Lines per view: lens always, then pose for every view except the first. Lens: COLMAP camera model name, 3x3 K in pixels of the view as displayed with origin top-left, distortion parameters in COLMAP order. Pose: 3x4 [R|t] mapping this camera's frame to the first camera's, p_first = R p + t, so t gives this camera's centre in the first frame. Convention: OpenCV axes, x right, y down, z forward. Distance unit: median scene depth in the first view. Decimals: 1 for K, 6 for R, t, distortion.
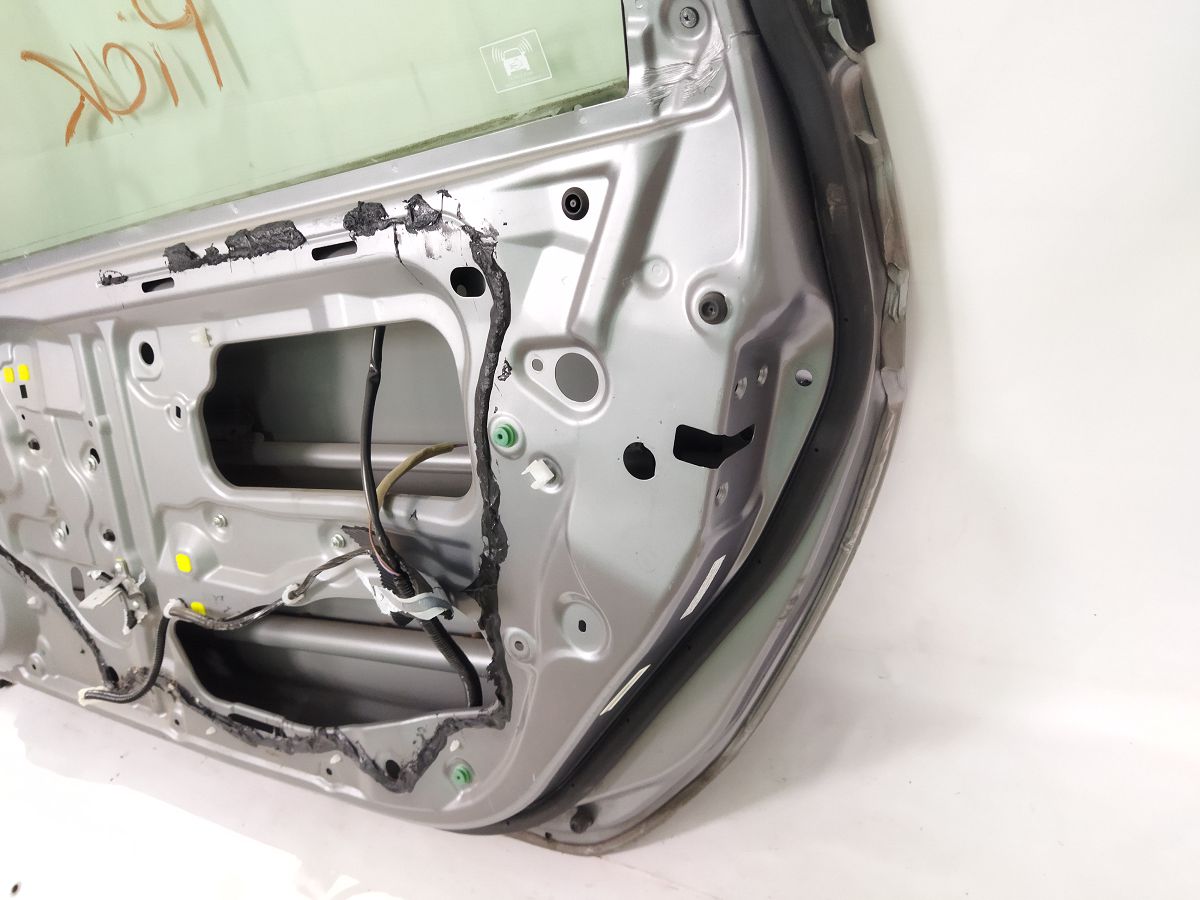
lens RADIAL K [[923.5, 0, 601.9], [0, 923.5, 446.9], [0, 0, 1]] dist [0.033901, -0.034316]
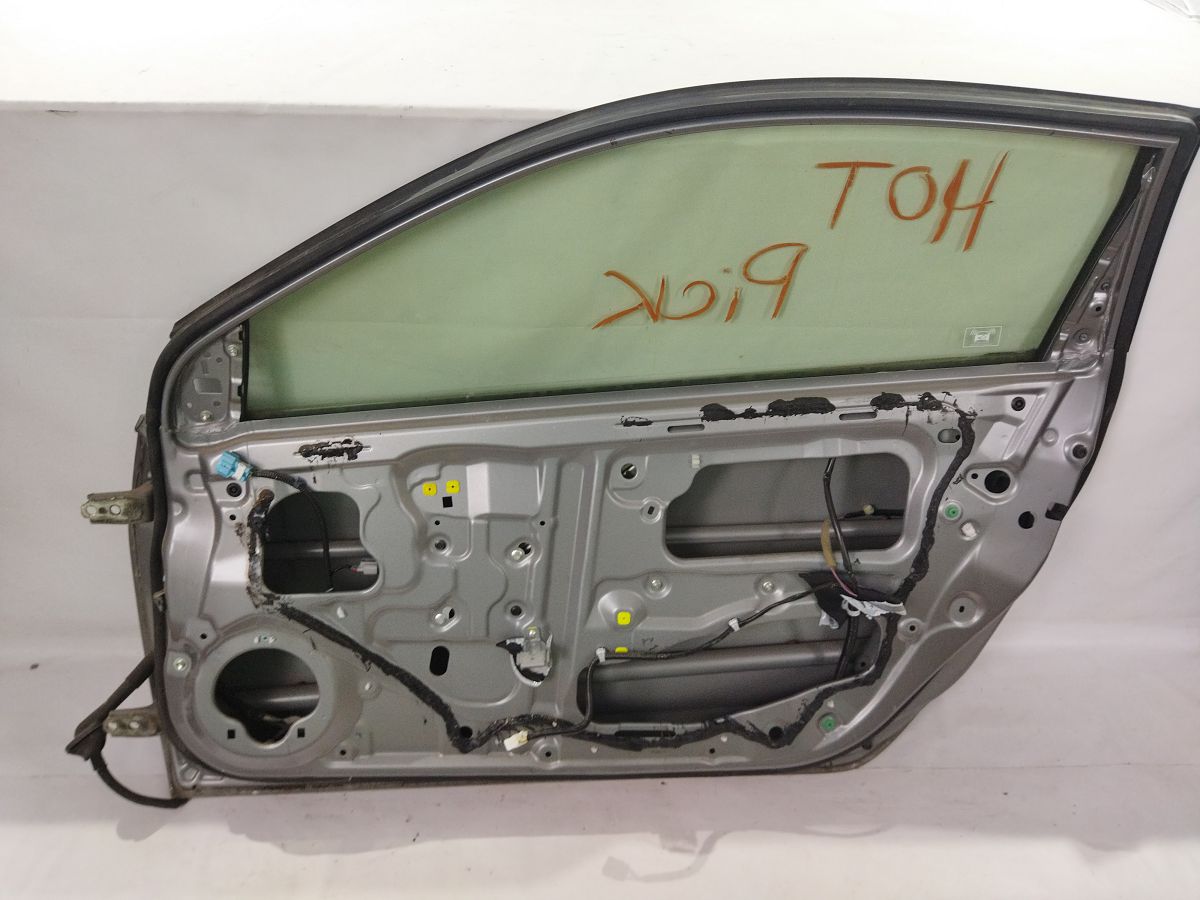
lens RADIAL K [[923.5, 0, 601.9], [0, 923.5, 451.7], [0, 0, 1]] dist [0.033901, -0.034316]
pose [[0.828191, -0.009542, 0.560365, -1.696850], [0.058083, 0.995932, -0.068884, -0.043889], [-0.557429, 0.089596, 0.825376, -0.214782]]
